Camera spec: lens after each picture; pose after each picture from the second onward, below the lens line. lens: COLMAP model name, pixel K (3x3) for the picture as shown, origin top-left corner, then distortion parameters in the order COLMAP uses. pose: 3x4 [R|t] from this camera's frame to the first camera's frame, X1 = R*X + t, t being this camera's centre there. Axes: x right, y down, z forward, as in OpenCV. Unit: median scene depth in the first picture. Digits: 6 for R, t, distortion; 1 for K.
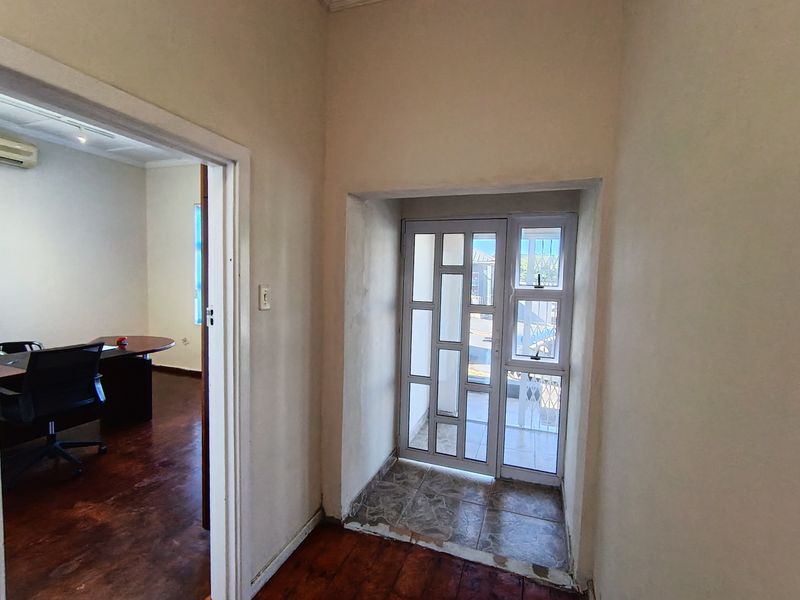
lens RADIAL K [[378.8, 0, 402.9], [0, 378.8, 295.3], [0, 0, 1]] dist [-0.002396, -0.000304]
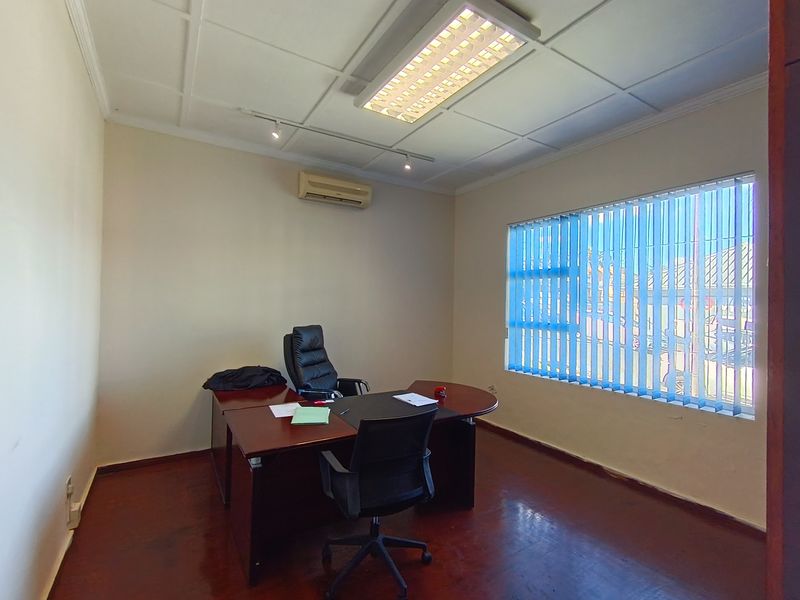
lens RADIAL K [[378.8, 0, 398.0], [0, 378.8, 298.5], [0, 0, 1]] dist [-0.002396, -0.000304]
pose [[0.779455, -0.012073, -0.626342, -0.317672], [-0.037326, 0.997143, -0.065670, -0.023299], [0.625345, 0.074566, 0.776778, 0.312139]]
